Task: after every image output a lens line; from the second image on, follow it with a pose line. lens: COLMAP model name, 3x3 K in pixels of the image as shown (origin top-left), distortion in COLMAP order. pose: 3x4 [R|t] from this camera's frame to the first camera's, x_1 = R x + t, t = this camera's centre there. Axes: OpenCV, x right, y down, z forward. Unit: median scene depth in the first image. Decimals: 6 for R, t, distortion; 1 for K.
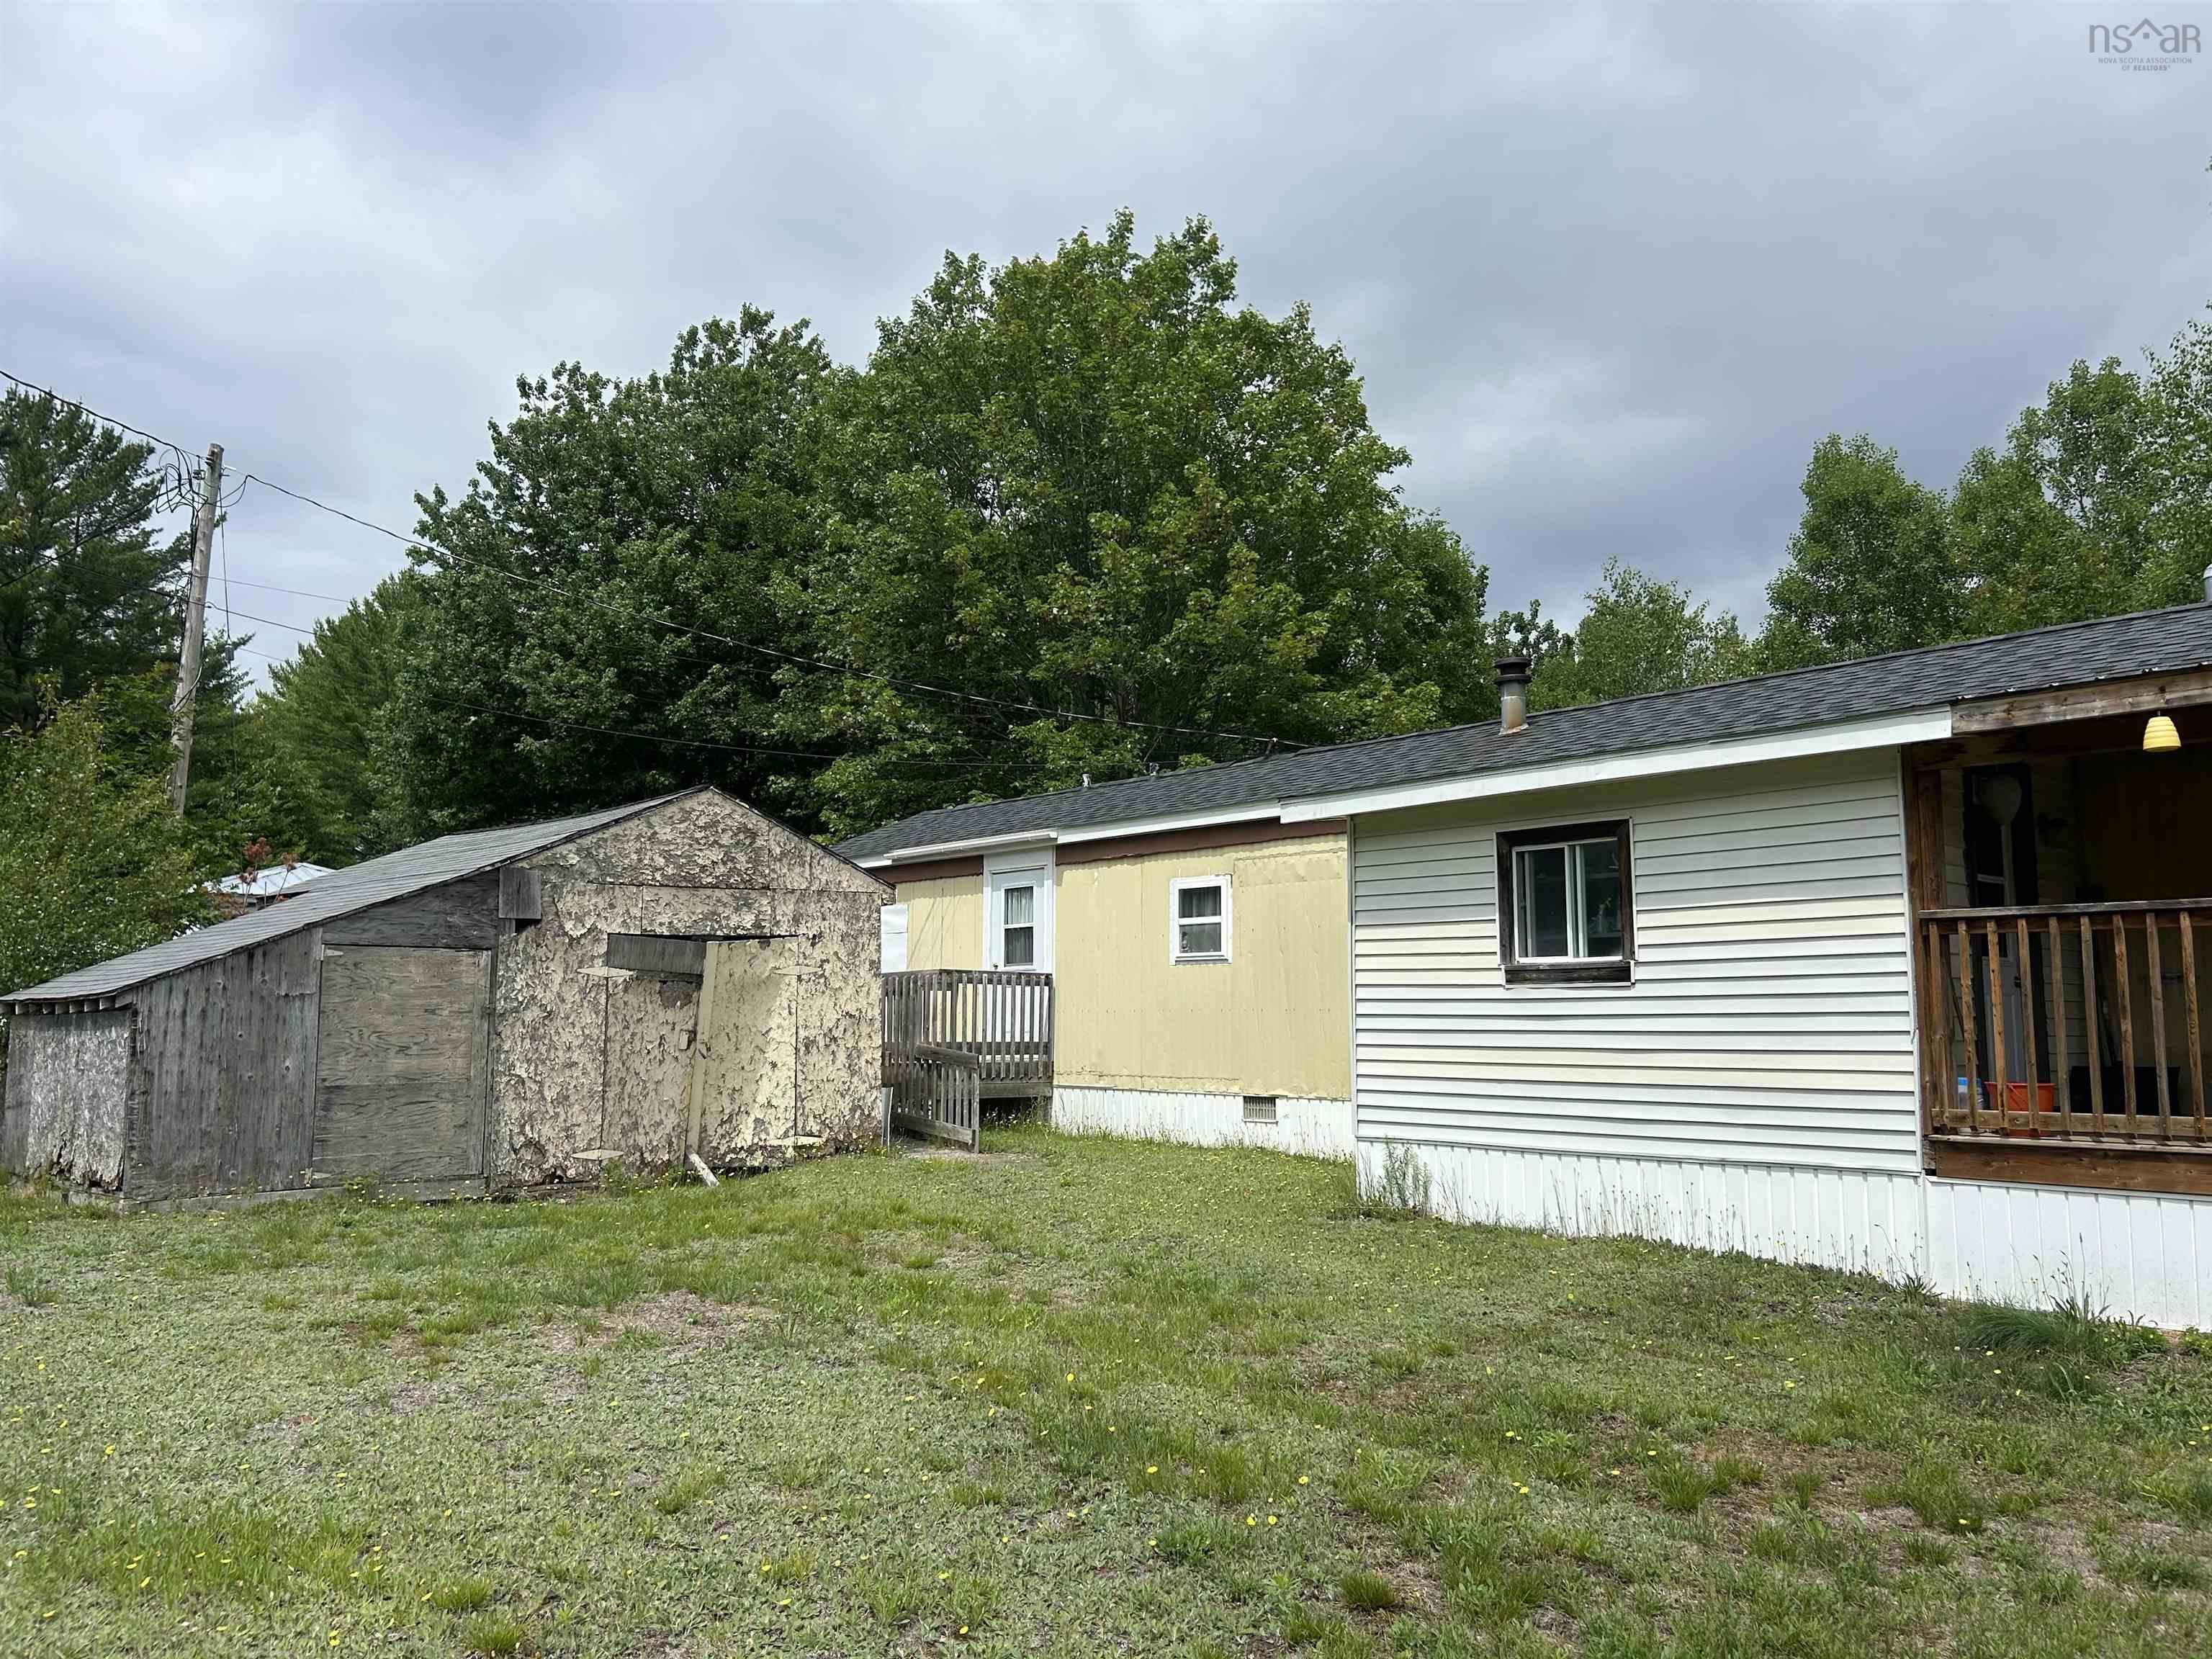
lens RADIAL K [[1685.3, 0, 1081.9], [0, 1685.3, 852.5], [0, 0, 1]] dist [0.060762, -0.067917]
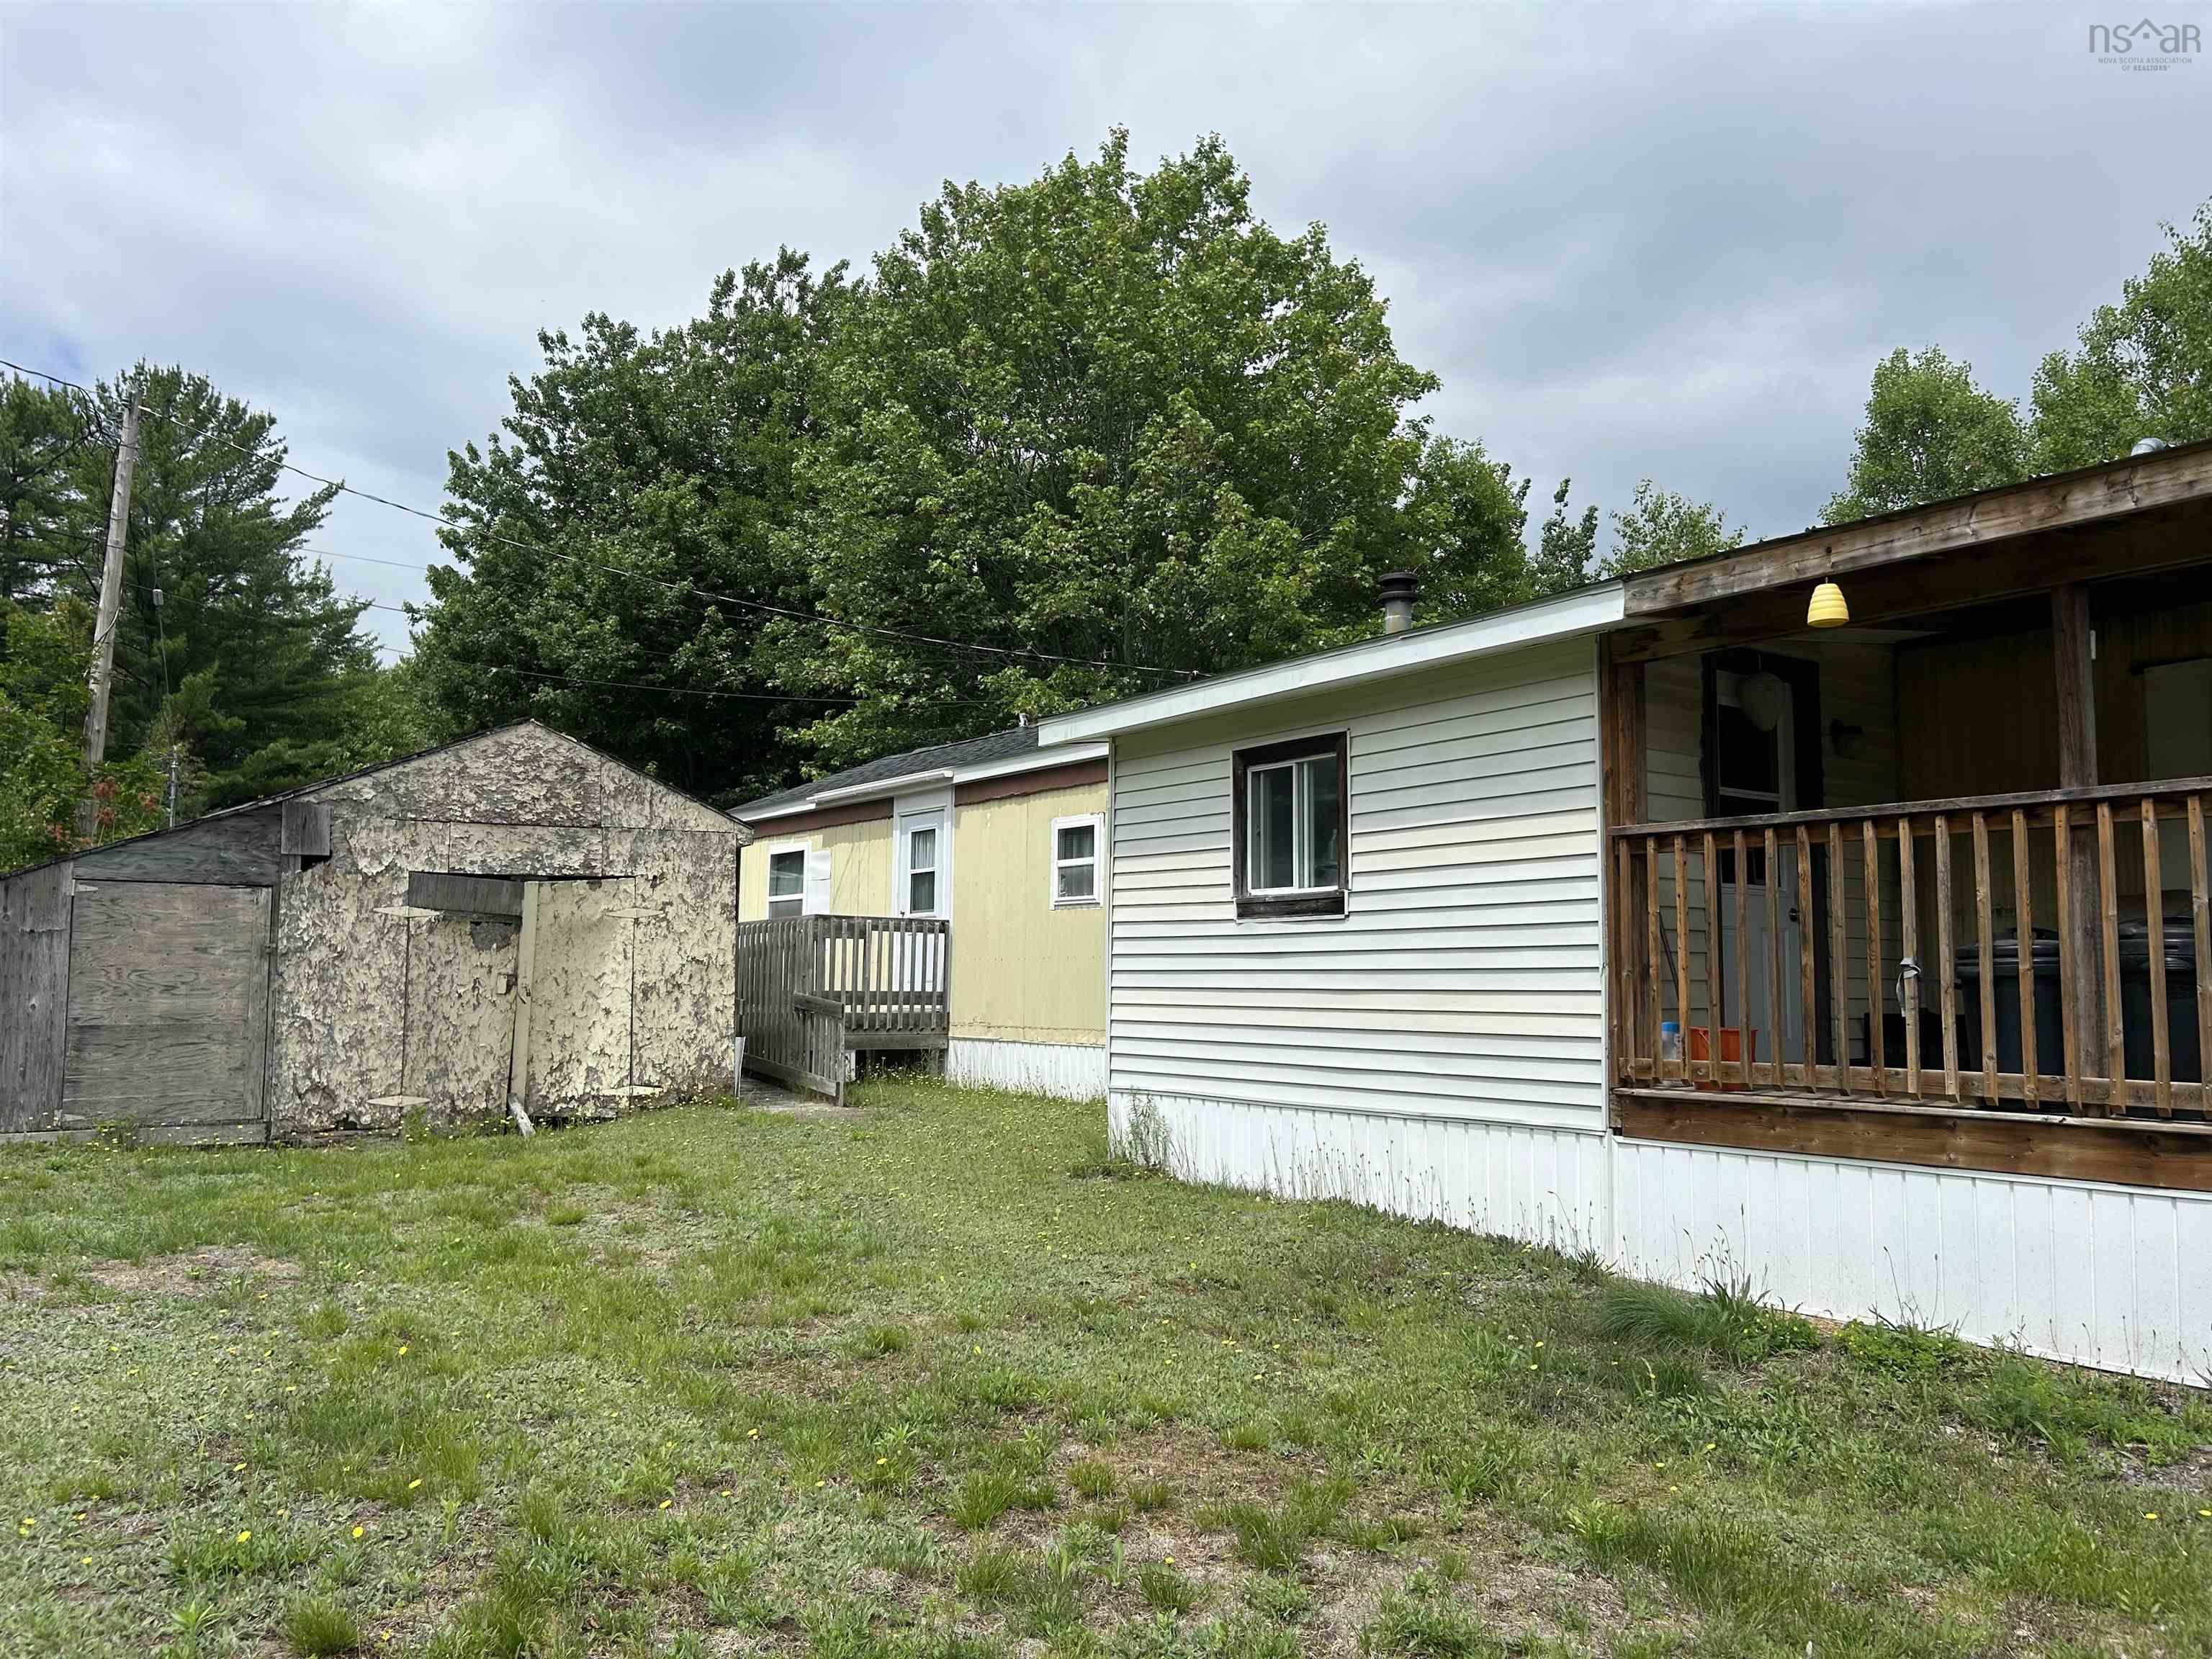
lens RADIAL K [[1685.3, 0, 1081.9], [0, 1685.3, 852.5], [0, 0, 1]] dist [0.060762, -0.067917]
pose [[0.995928, -0.000835, -0.090153, 0.187662], [0.002851, 0.999749, 0.022225, 0.016902], [0.090112, -0.022392, 0.995680, 0.078252]]
